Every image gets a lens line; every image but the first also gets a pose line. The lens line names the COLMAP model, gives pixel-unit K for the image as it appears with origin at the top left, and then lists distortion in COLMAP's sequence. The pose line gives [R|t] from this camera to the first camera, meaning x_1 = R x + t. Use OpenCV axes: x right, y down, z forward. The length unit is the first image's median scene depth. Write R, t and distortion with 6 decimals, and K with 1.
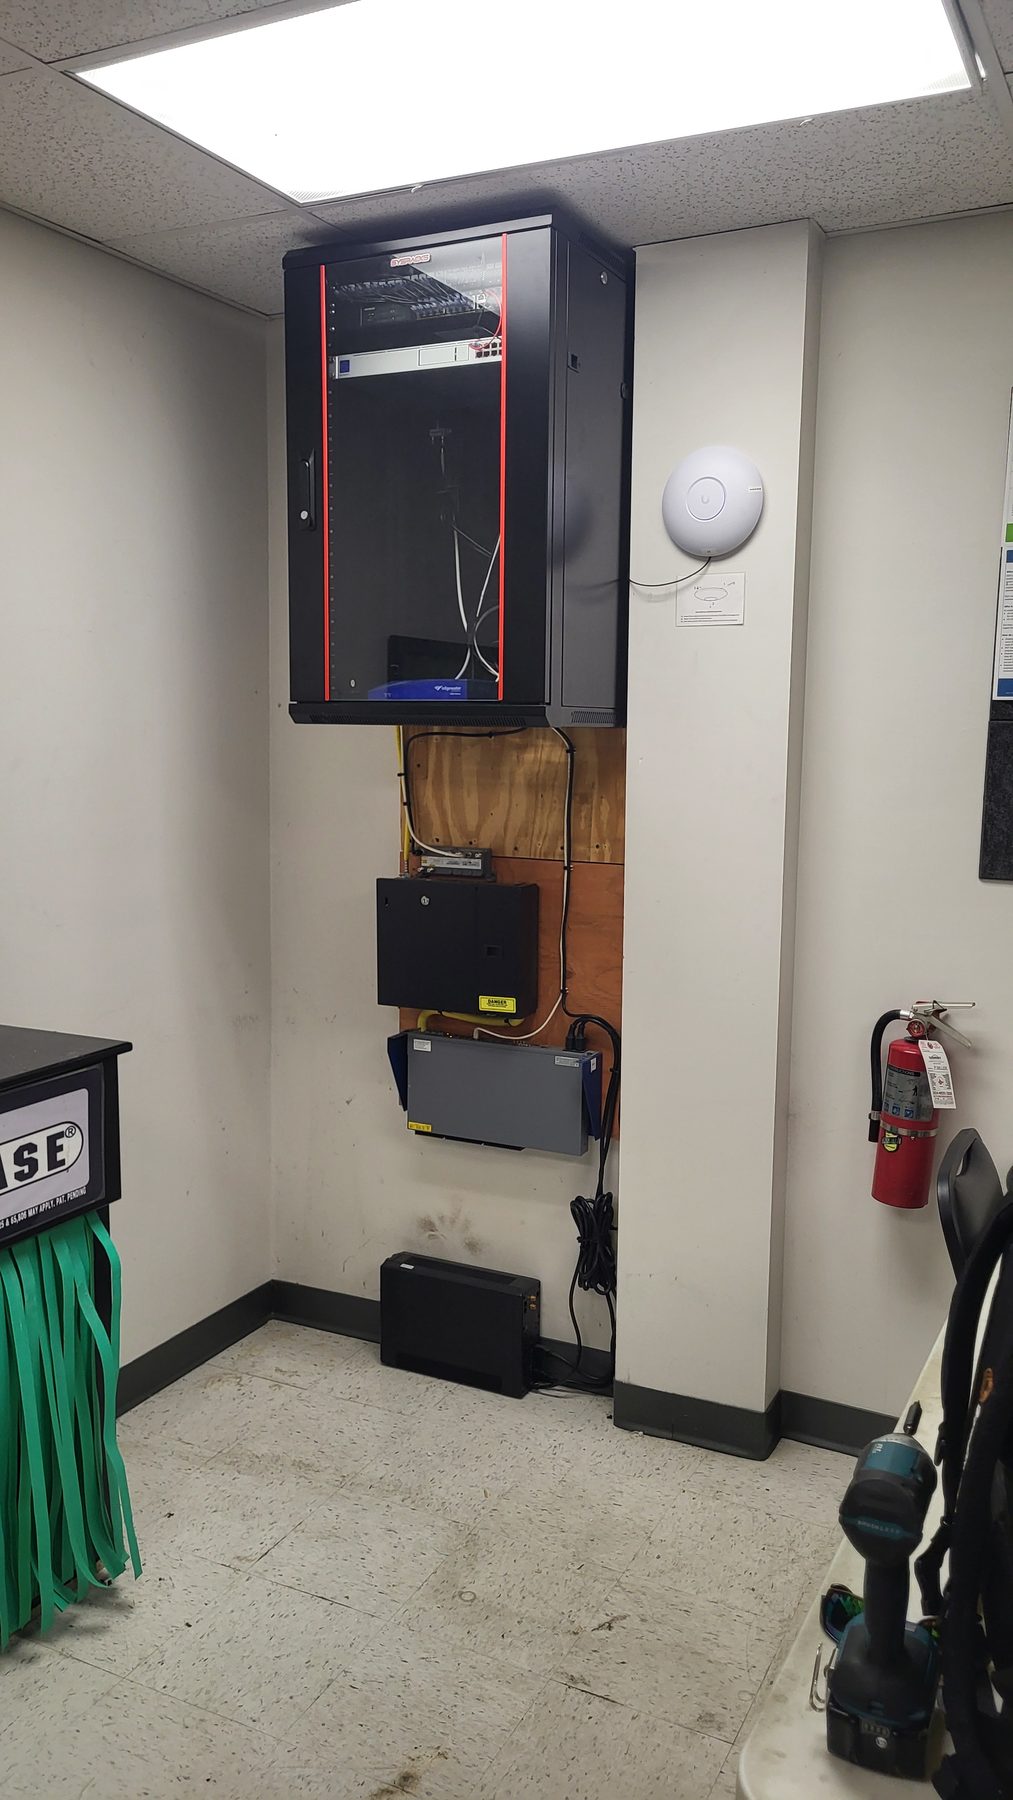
lens RADIAL K [[1370.1, 0, 506.5], [0, 1370.1, 900.0], [0, 0, 1]] dist [0.042876, -0.048684]
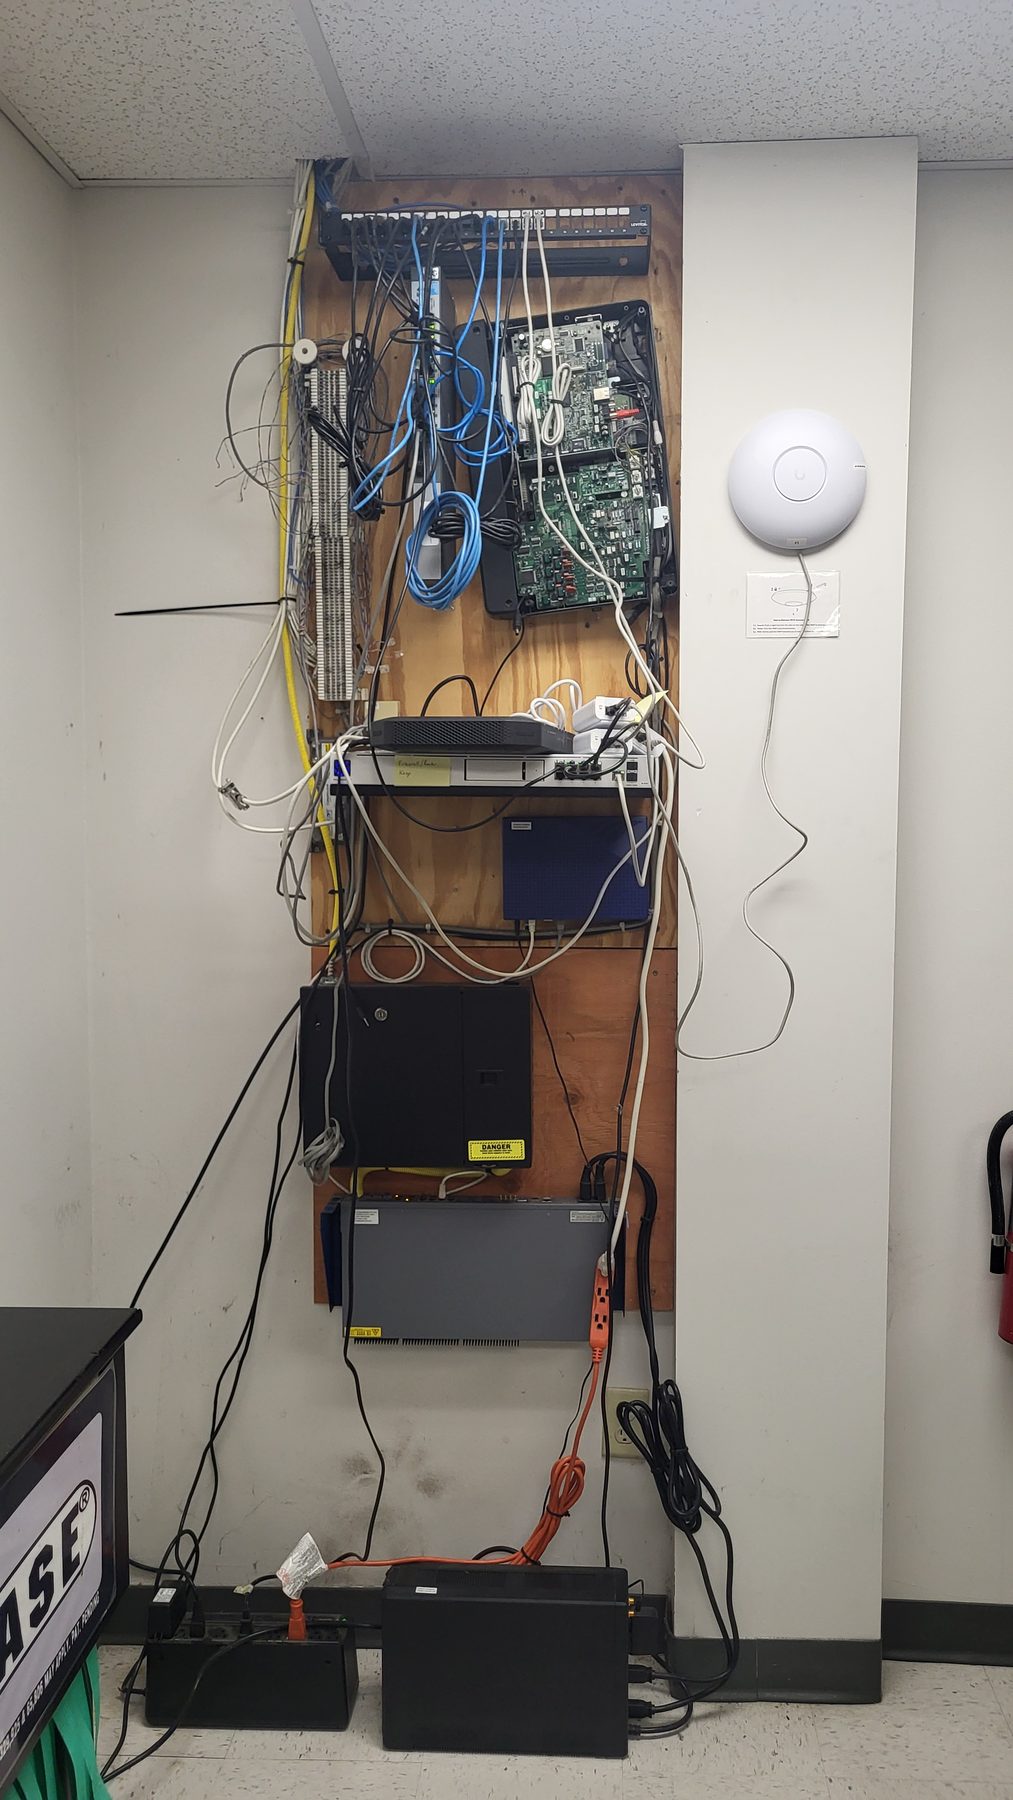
lens RADIAL K [[1370.1, 0, 506.5], [0, 1370.1, 900.0], [0, 0, 1]] dist [0.042876, -0.048684]
pose [[0.918782, -0.042667, 0.392453, -0.283520], [0.062168, 0.997375, -0.037112, -0.029191], [-0.389839, 0.058496, 0.919023, 0.321905]]
